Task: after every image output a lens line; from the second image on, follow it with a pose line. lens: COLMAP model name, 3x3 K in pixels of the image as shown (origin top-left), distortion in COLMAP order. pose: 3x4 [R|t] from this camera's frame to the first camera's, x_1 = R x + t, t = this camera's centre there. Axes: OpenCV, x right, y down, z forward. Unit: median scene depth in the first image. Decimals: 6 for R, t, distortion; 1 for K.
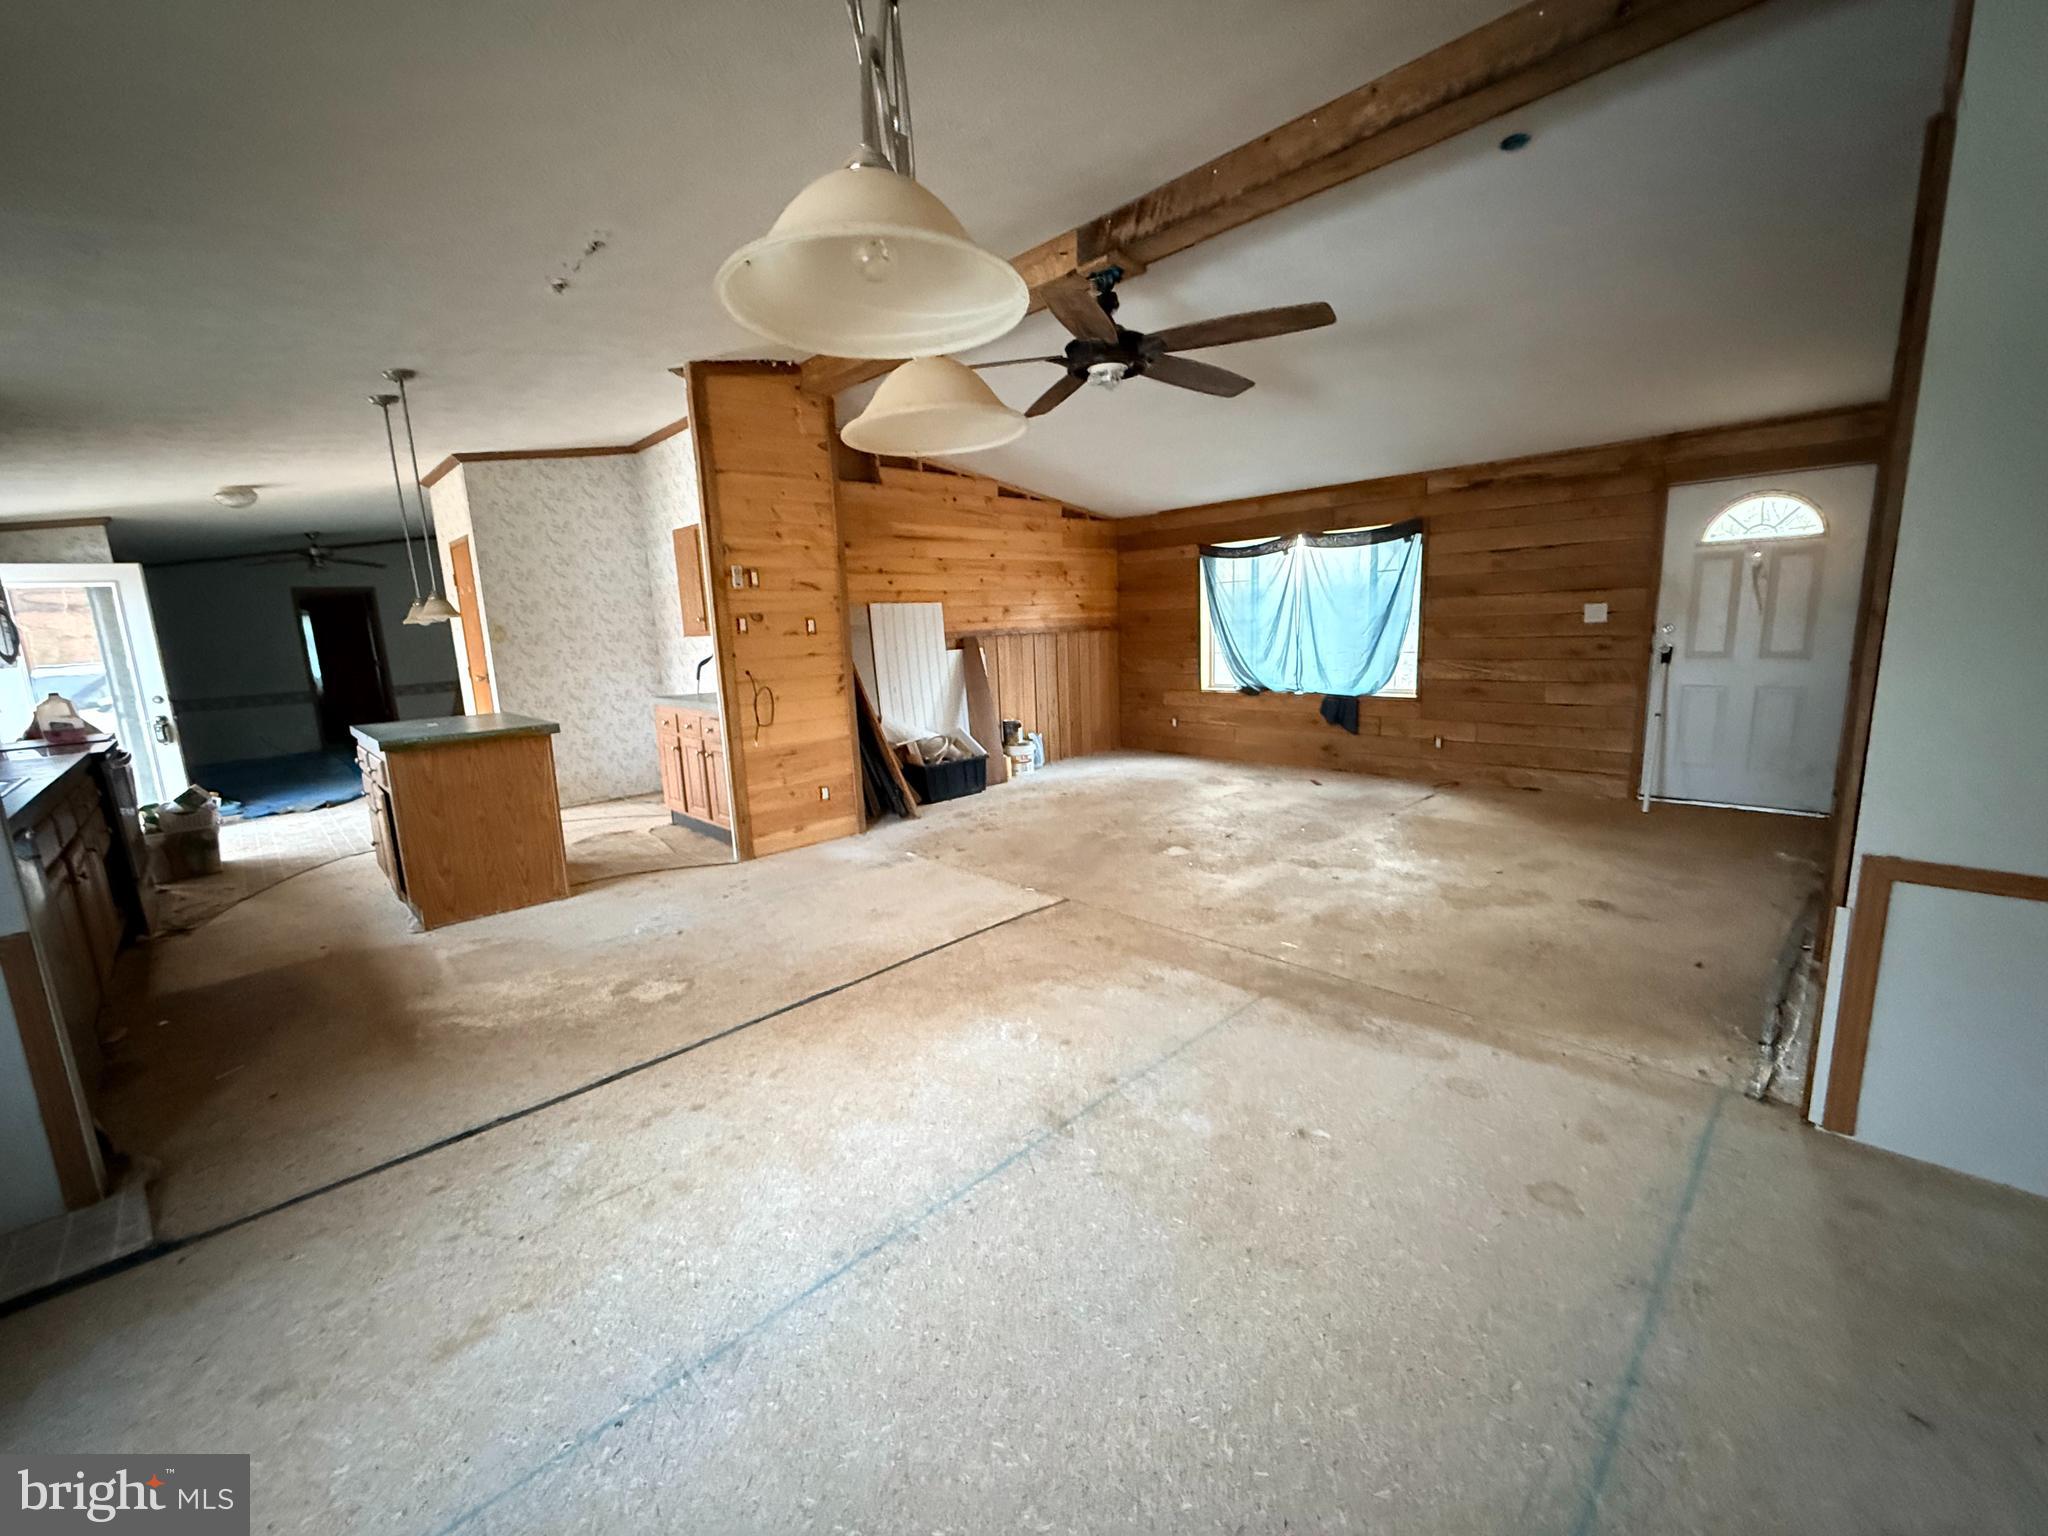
lens RADIAL K [[823.2, 0, 1025.2], [0, 823.2, 767.9], [0, 0, 1]] dist [0.002558, 0.000507]
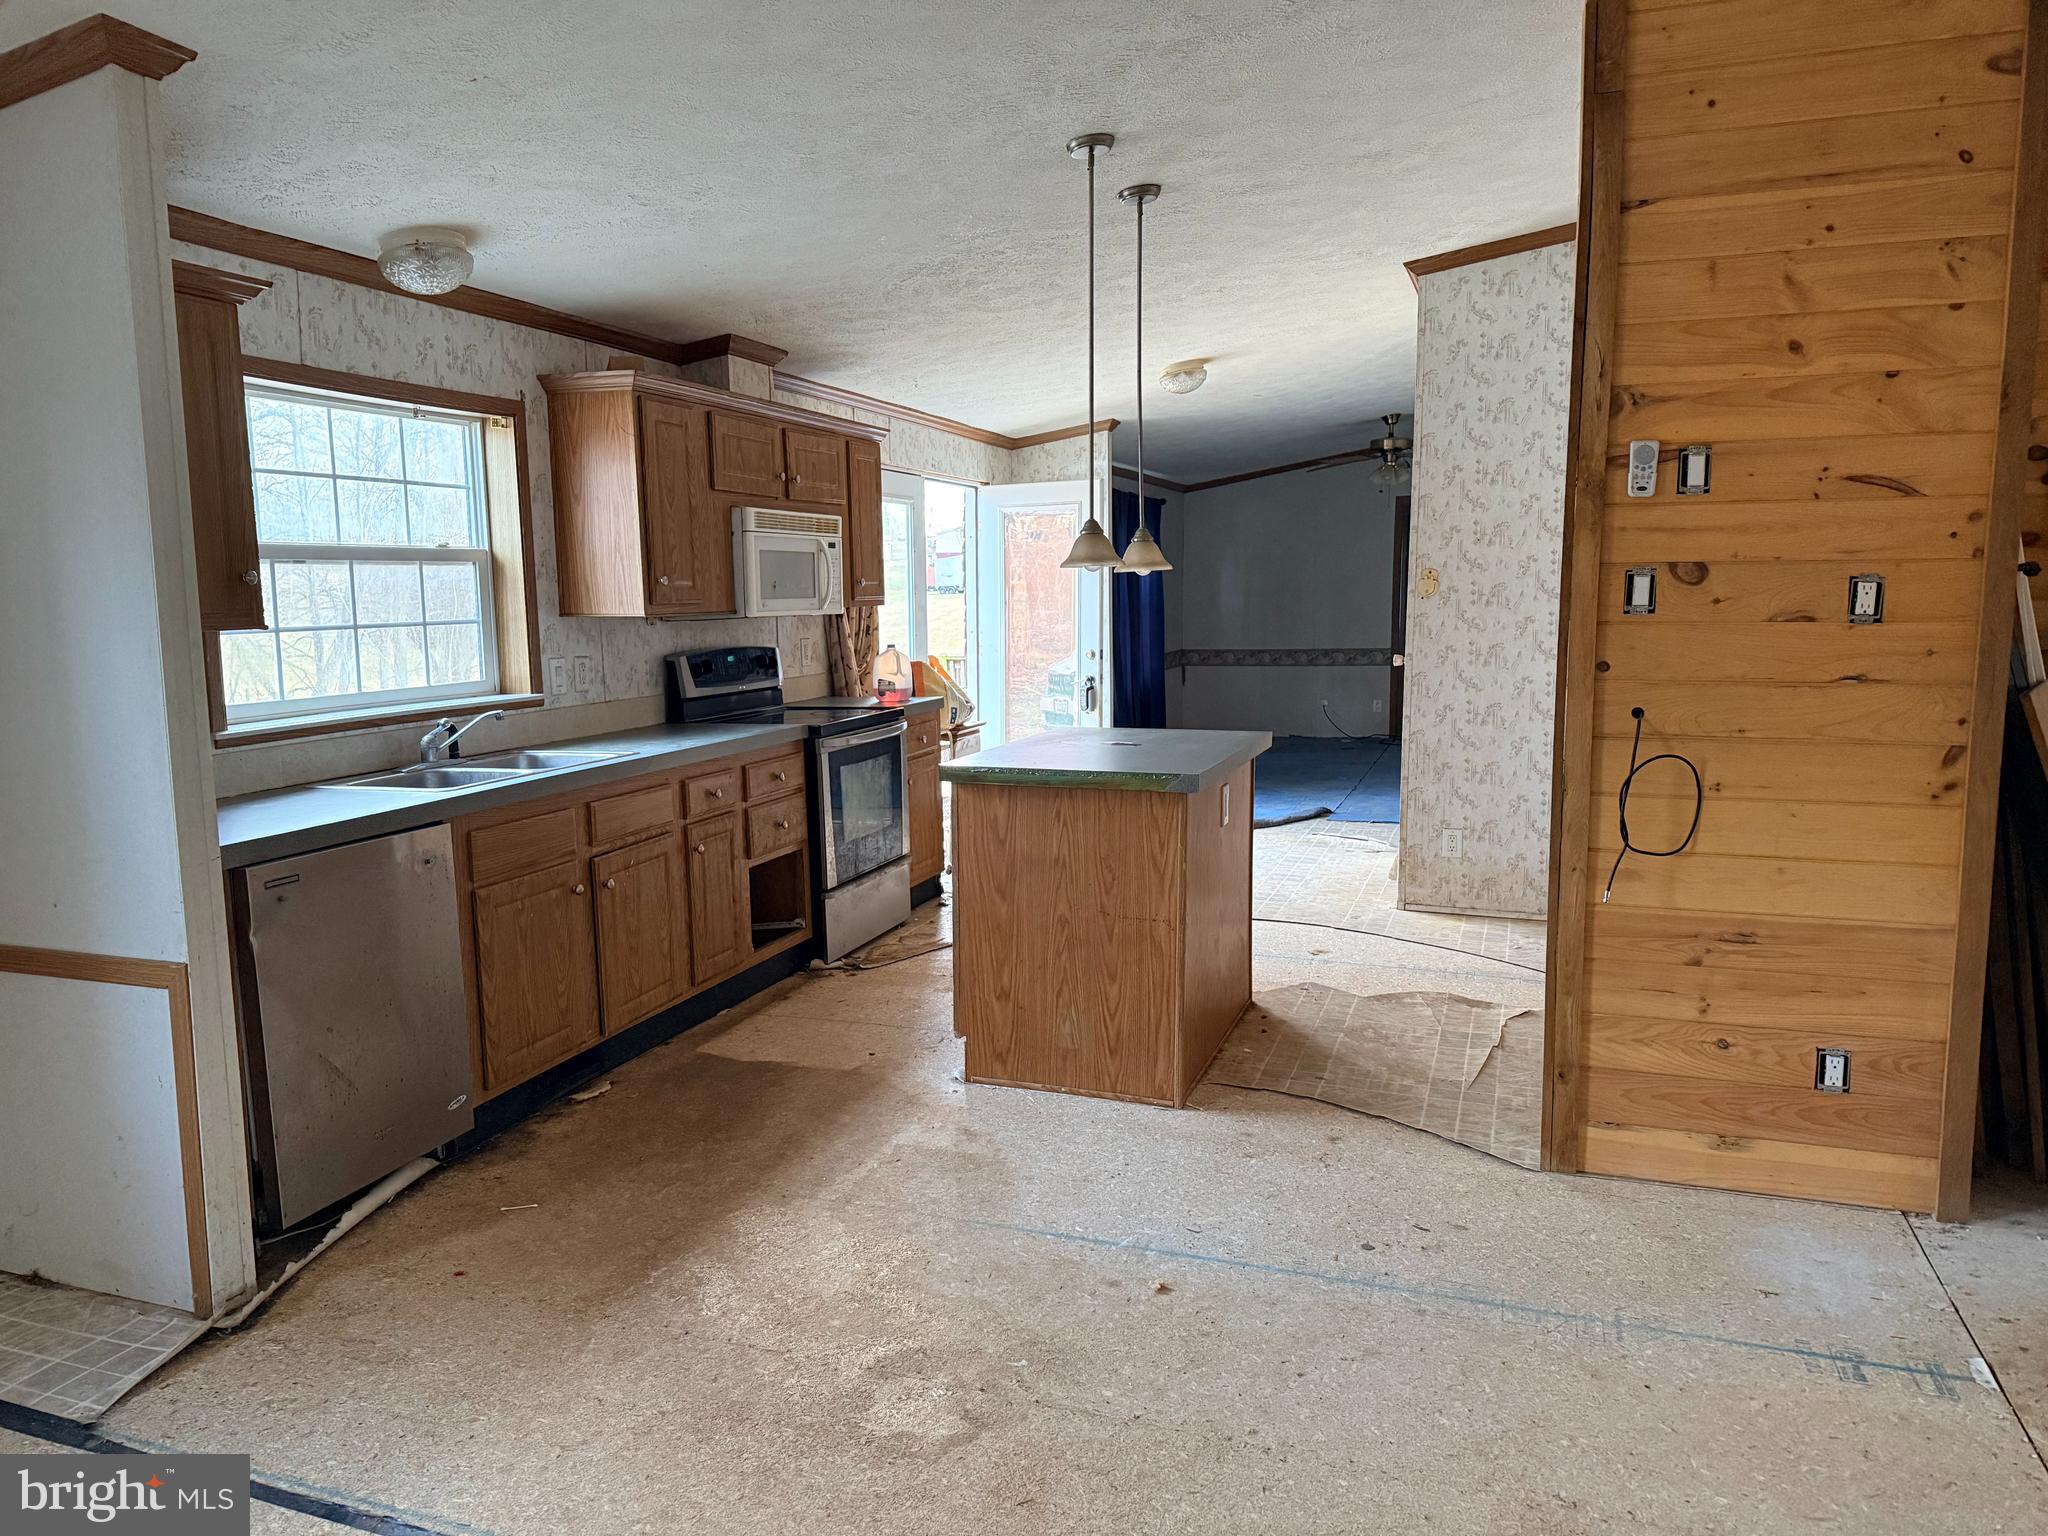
lens RADIAL K [[1423.8, 0, 1024.6], [0, 1423.8, 766.5], [0, 0, 1]] dist [0.012837, -0.007285]
pose [[0.428873, 0.151679, -0.890540, 0.143436], [-0.166711, 0.982160, 0.086998, -0.099841], [0.887849, 0.111152, 0.446509, 0.437805]]
